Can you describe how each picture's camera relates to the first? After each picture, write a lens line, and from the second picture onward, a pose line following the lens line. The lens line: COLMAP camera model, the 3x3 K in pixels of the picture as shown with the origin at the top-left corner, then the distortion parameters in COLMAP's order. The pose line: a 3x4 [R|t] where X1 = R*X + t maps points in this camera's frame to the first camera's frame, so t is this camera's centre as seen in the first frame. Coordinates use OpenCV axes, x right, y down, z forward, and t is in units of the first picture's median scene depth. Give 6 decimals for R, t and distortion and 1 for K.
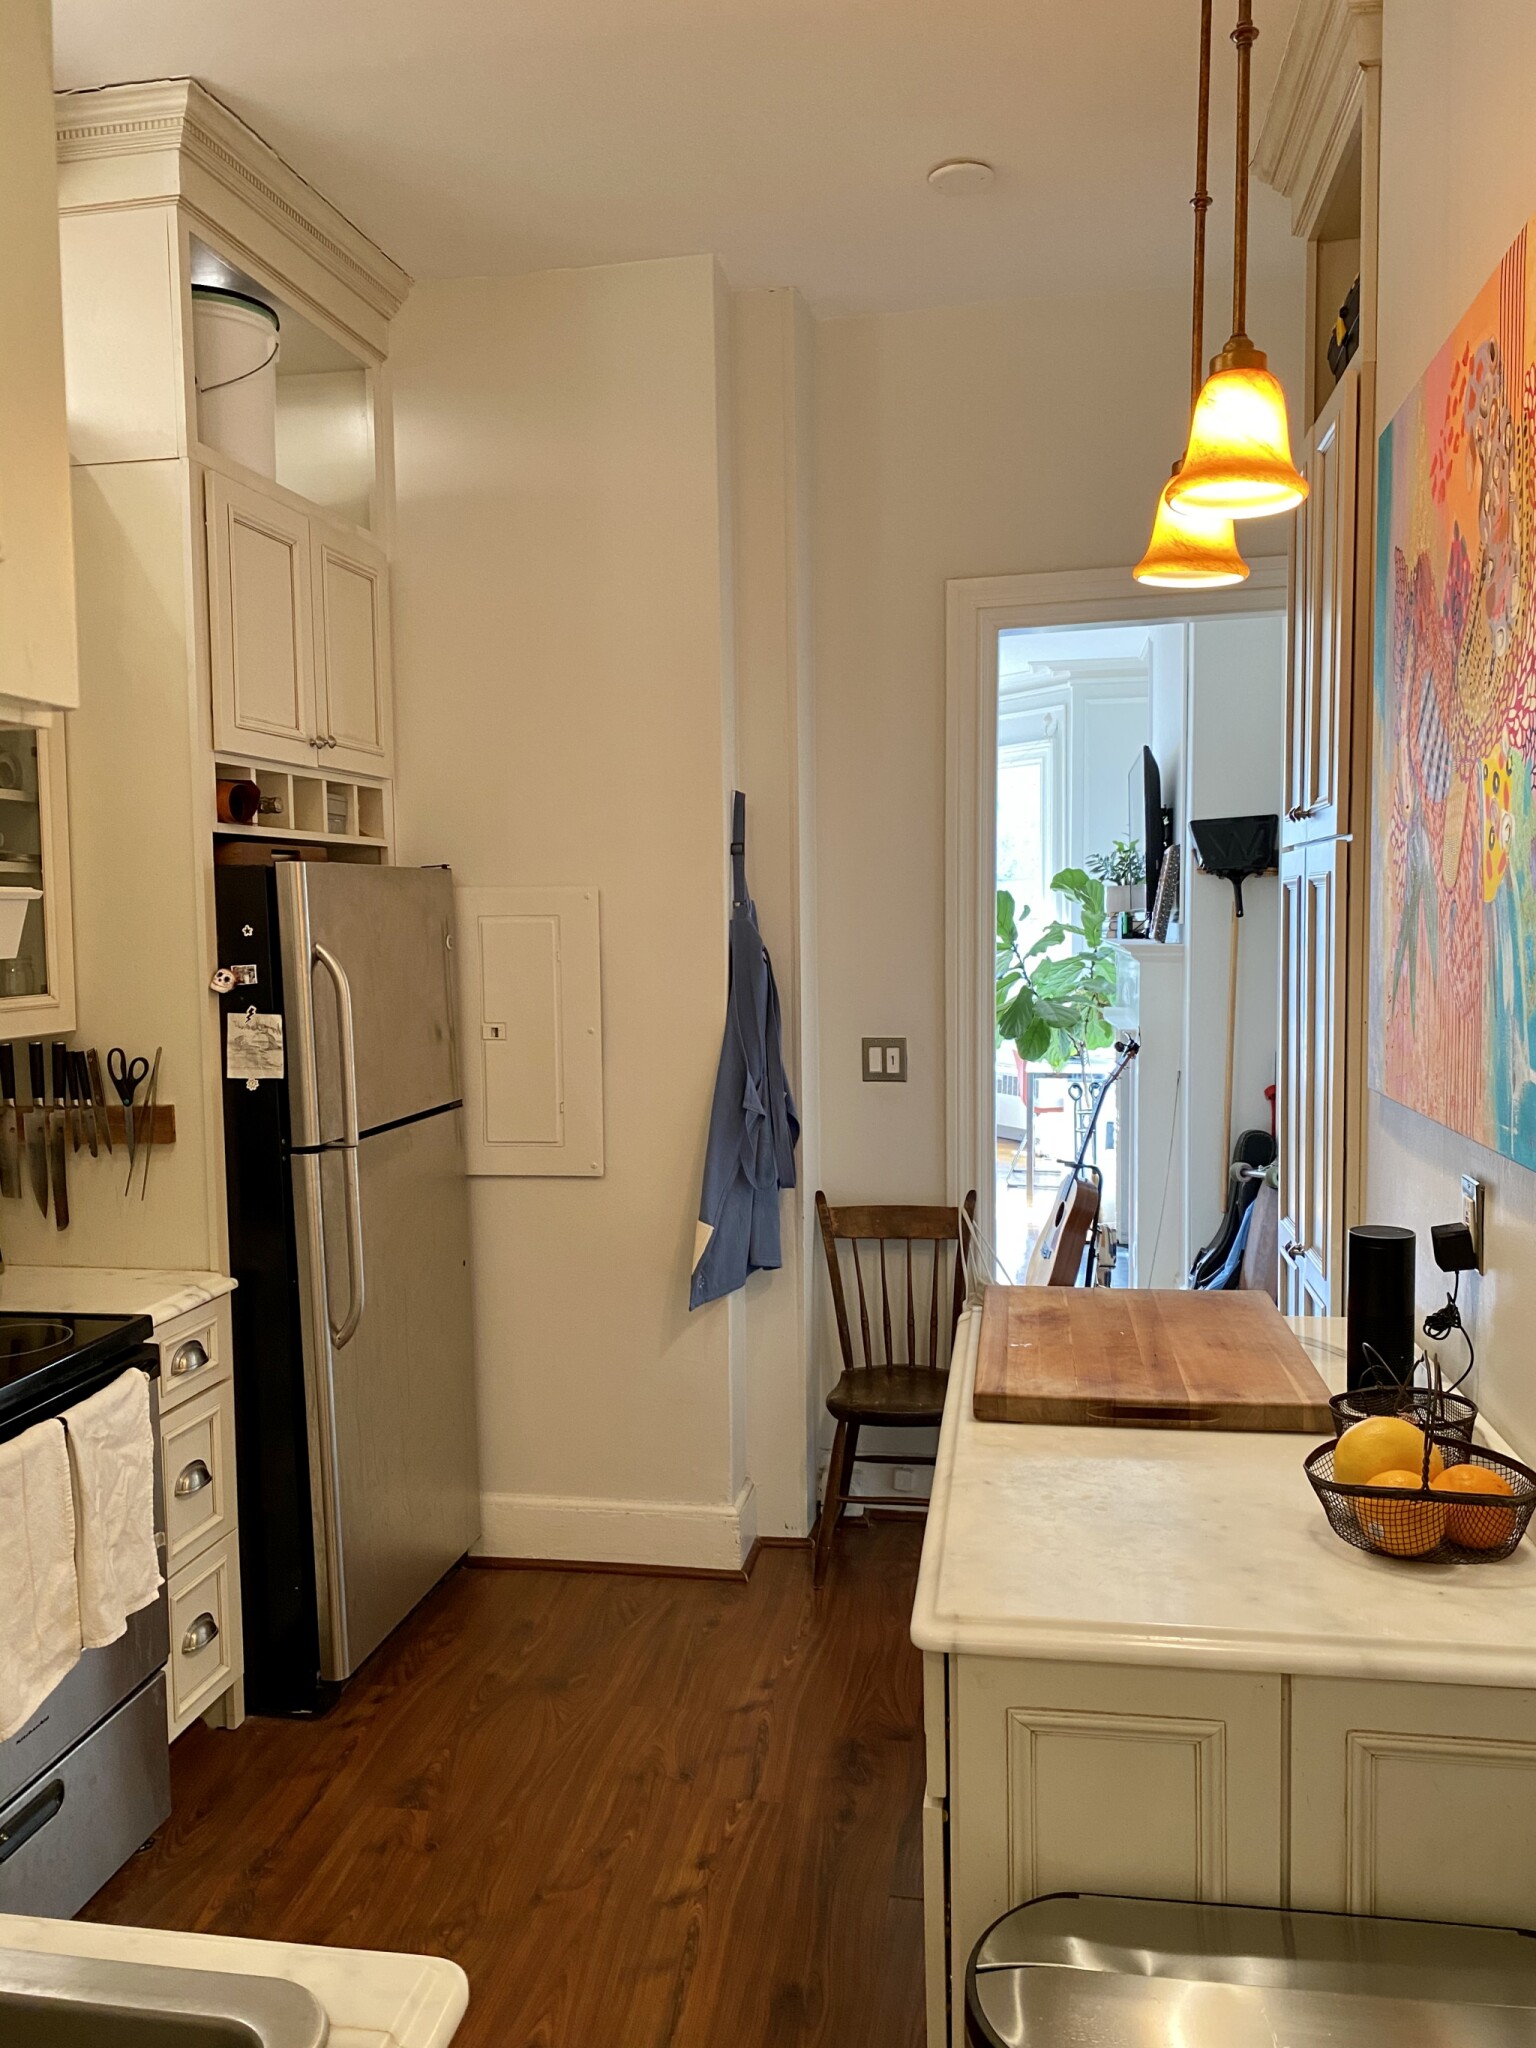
lens RADIAL K [[1570.3, 0, 764.5], [0, 1570.3, 1029.1], [0, 0, 1]] dist [-0.045173, -0.001552]
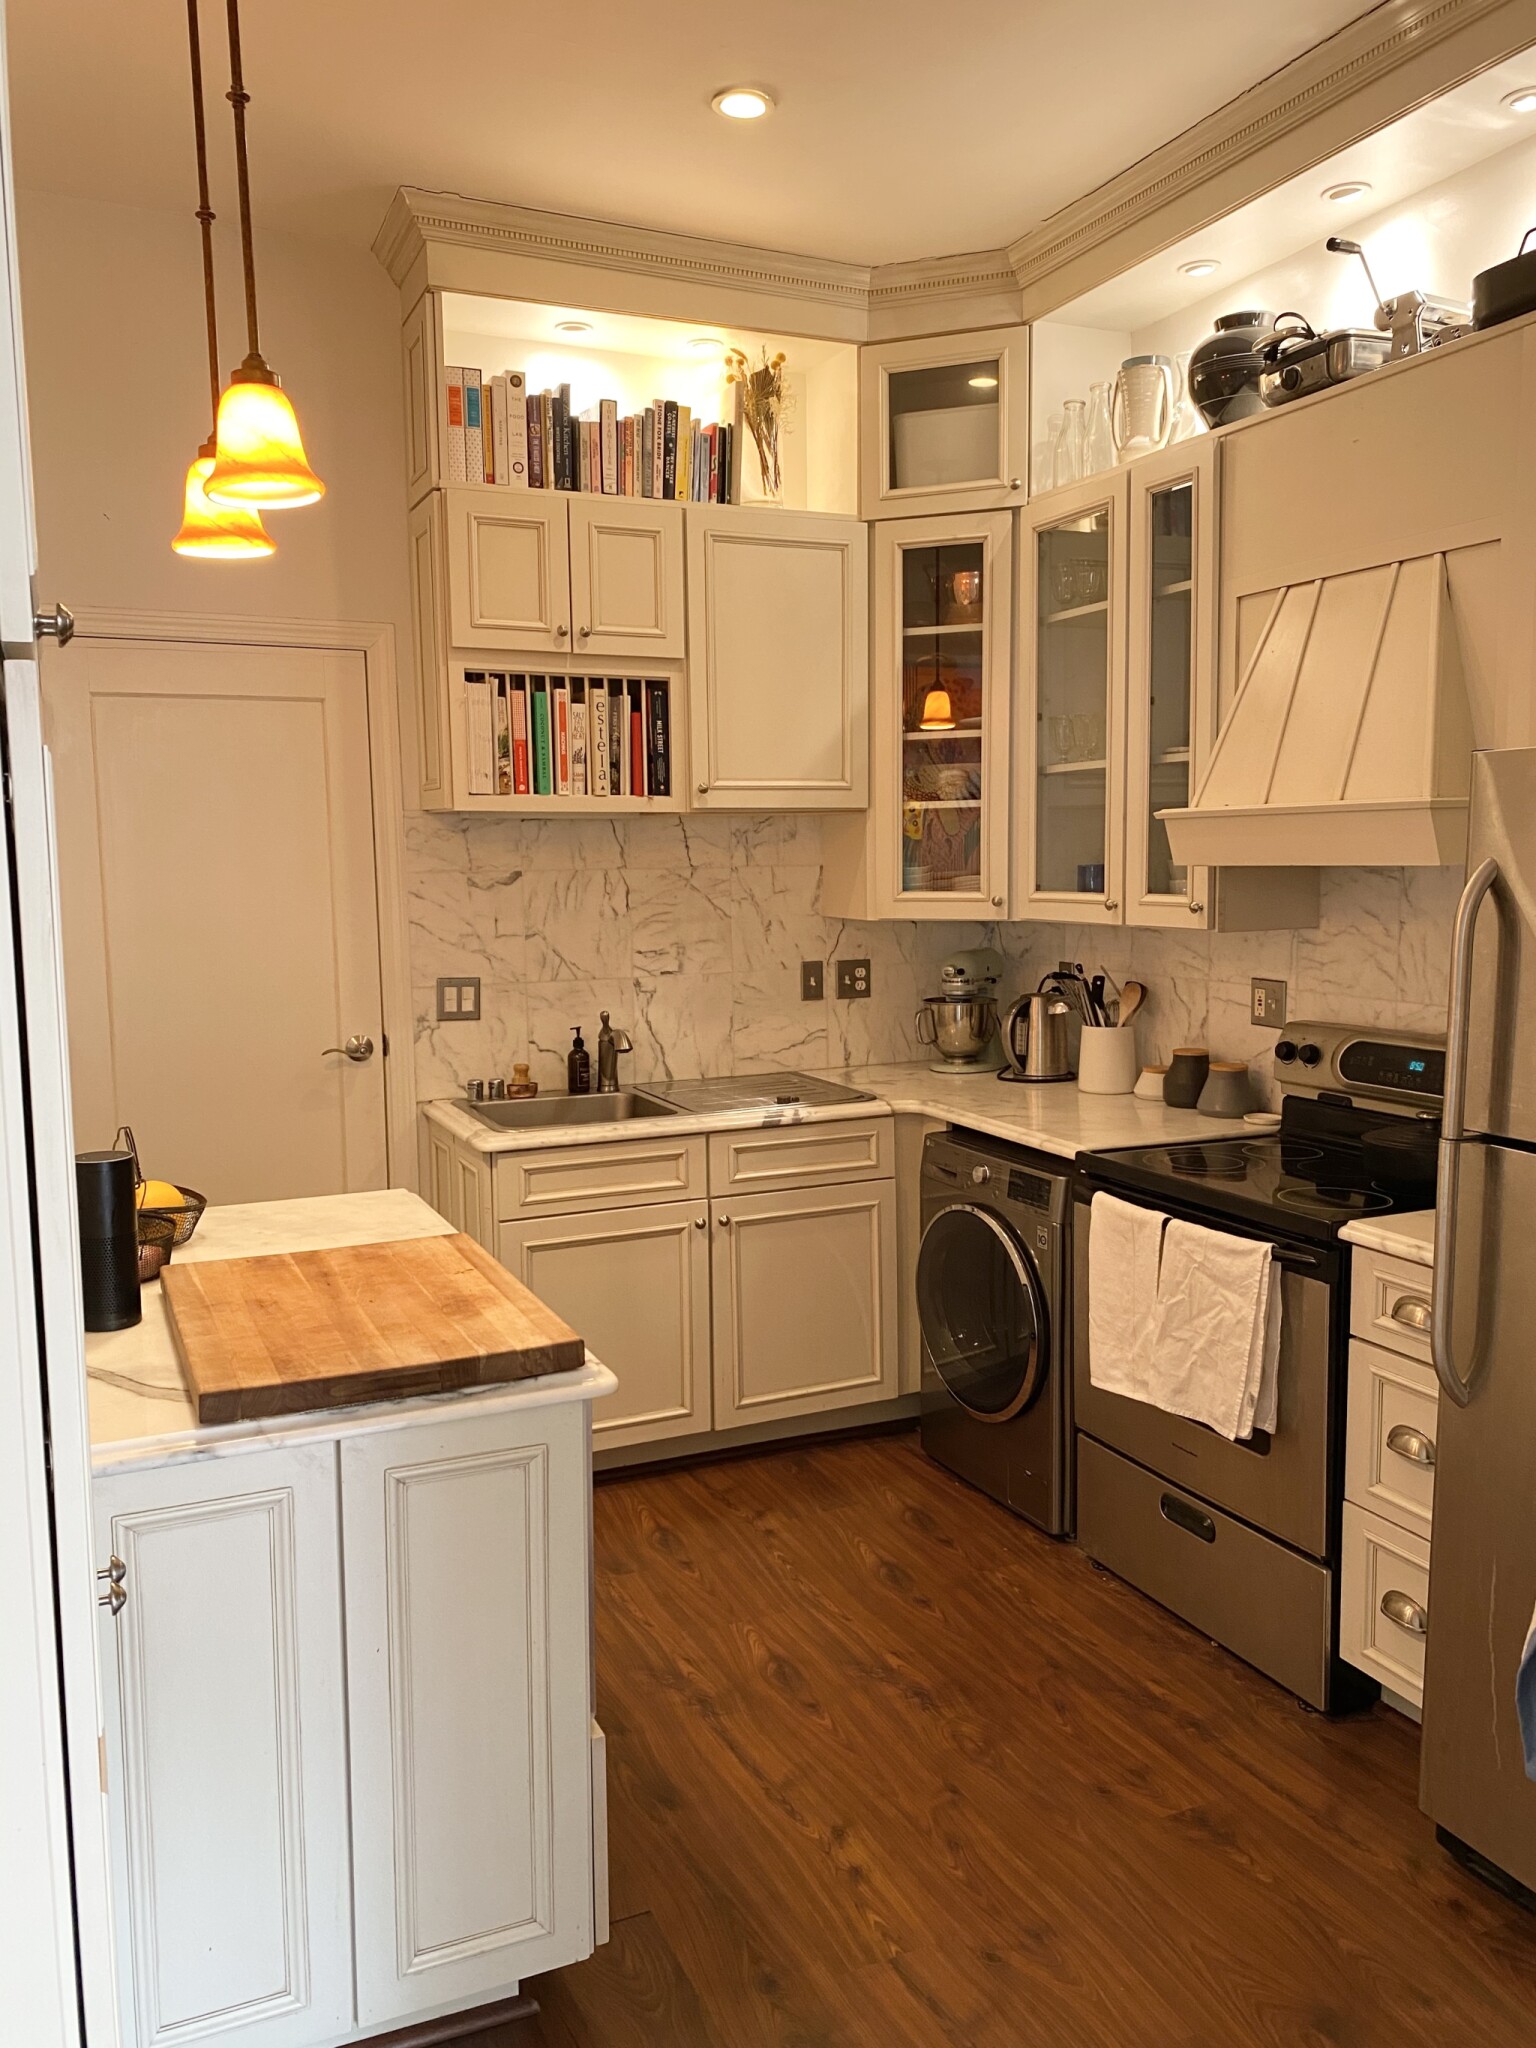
lens RADIAL K [[1570.3, 0, 766.8], [0, 1570.3, 1017.9], [0, 0, 1]] dist [-0.045173, -0.001552]
pose [[-0.831005, 0.085760, -0.549615, 0.490204], [-0.020533, 0.982642, 0.184373, -0.135151], [0.555886, 0.164500, -0.814819, 1.722520]]
